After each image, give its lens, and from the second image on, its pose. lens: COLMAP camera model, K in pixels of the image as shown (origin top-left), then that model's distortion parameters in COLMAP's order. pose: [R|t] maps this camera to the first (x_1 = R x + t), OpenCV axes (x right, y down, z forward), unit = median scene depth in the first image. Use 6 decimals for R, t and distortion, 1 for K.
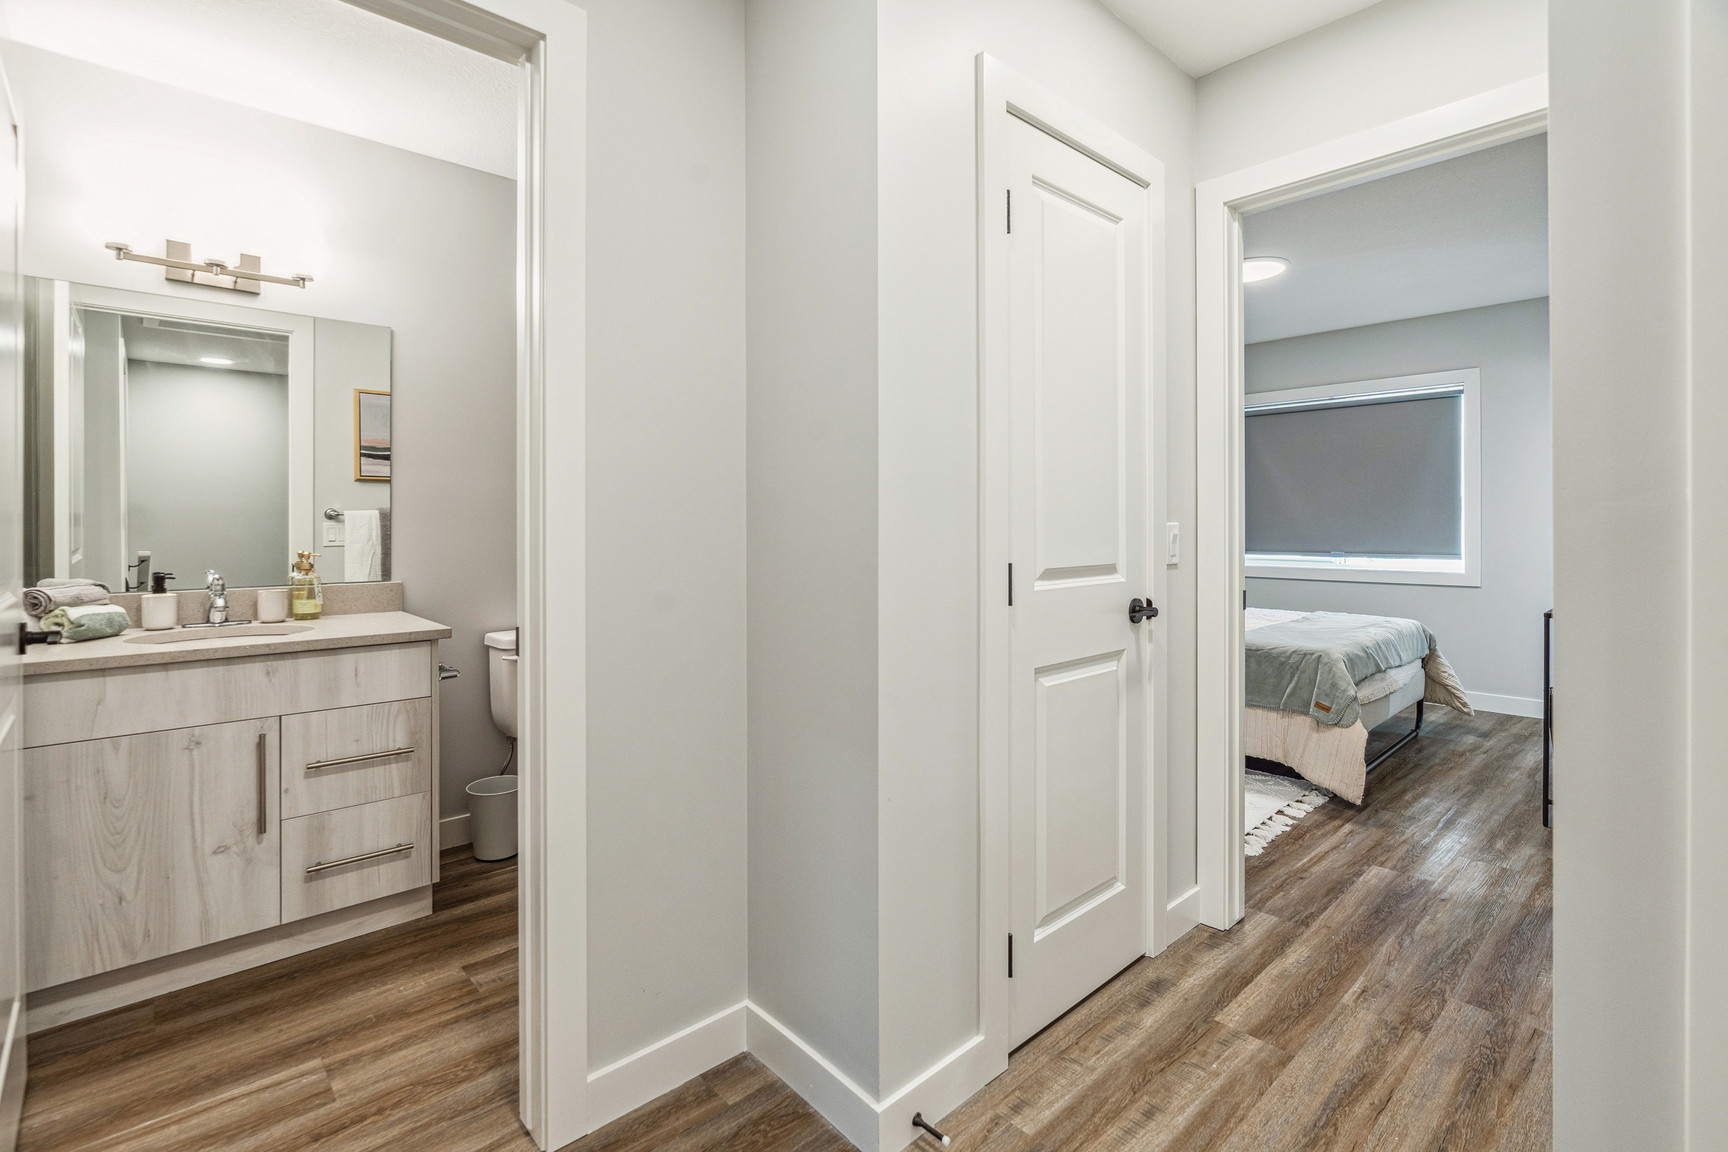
lens RADIAL K [[795.3, 0, 870.6], [0, 795.3, 520.1], [0, 0, 1]] dist [-0.004514, -0.000217]
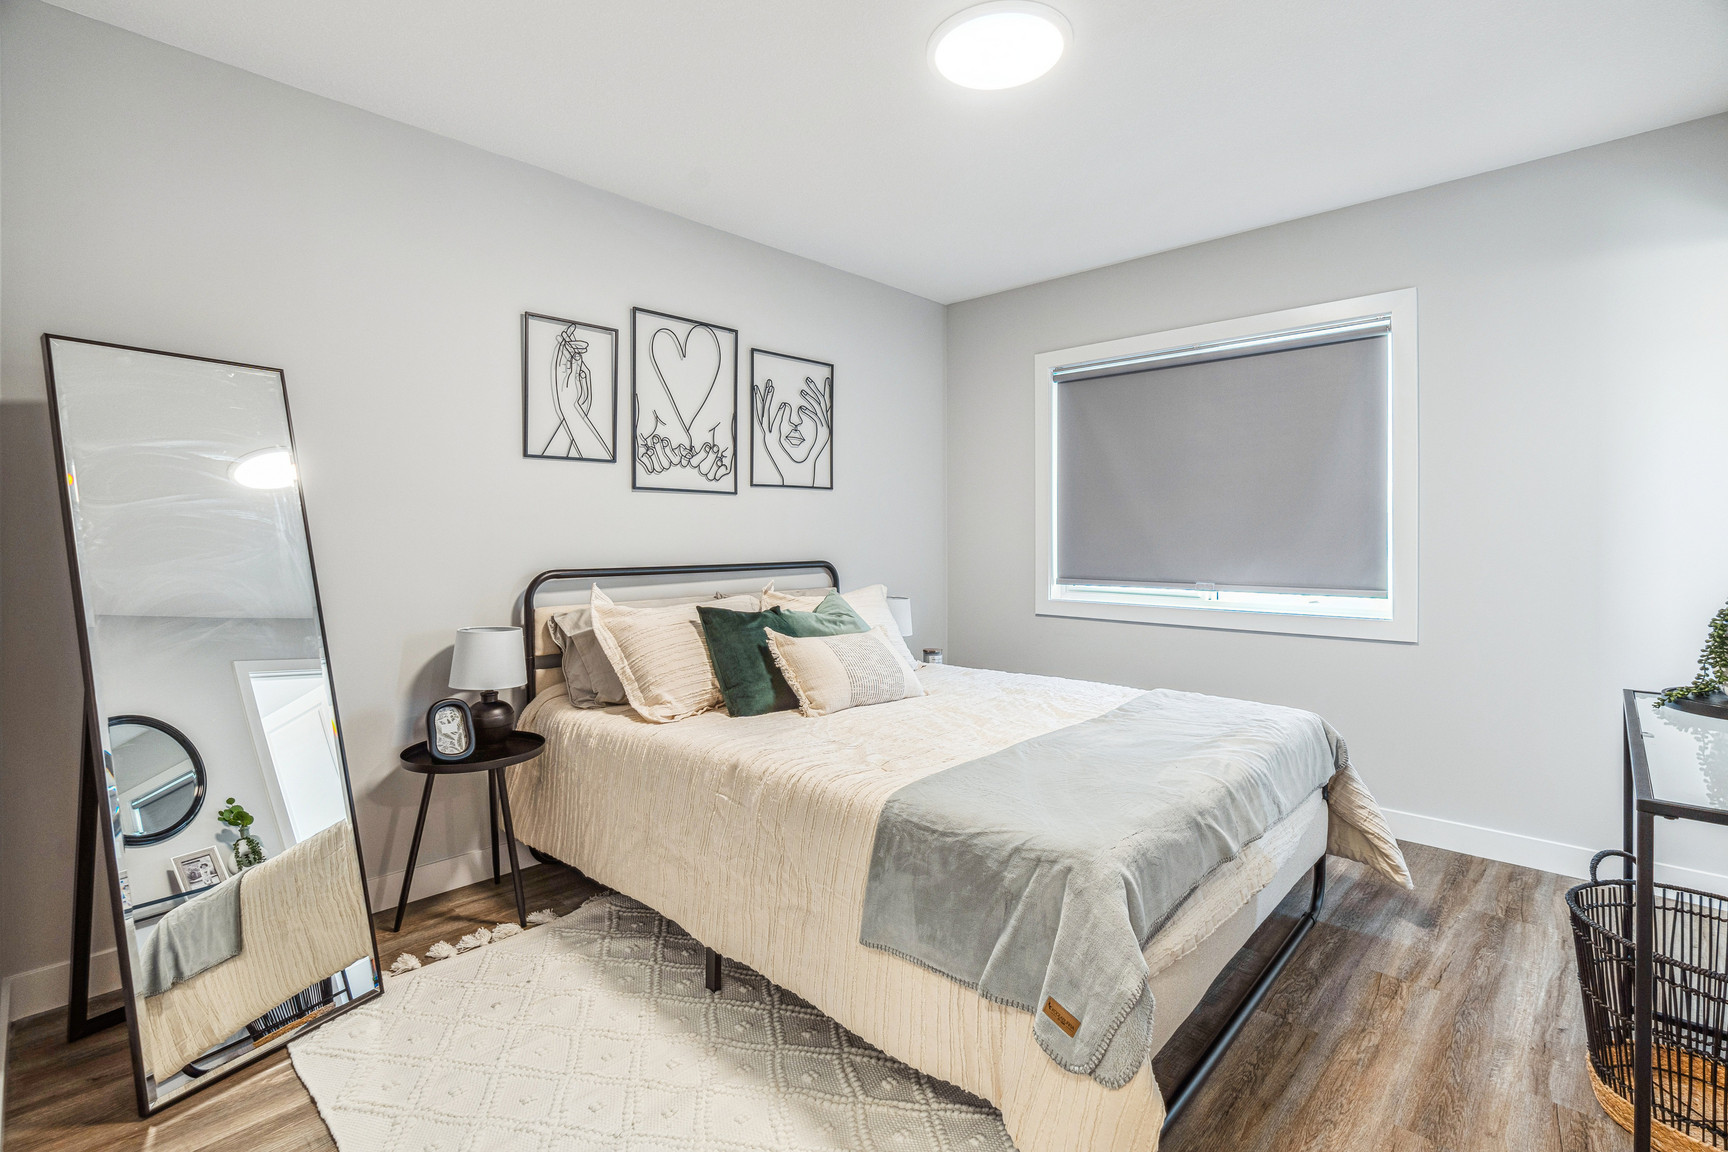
lens RADIAL K [[795.3, 0, 865.5], [0, 795.3, 529.9], [0, 0, 1]] dist [-0.004514, -0.000217]
pose [[0.997547, 0.004913, 0.069830, 0.339920], [-0.004619, 0.999980, -0.004367, 0.000968], [-0.069850, 0.004034, 0.997549, 0.473075]]
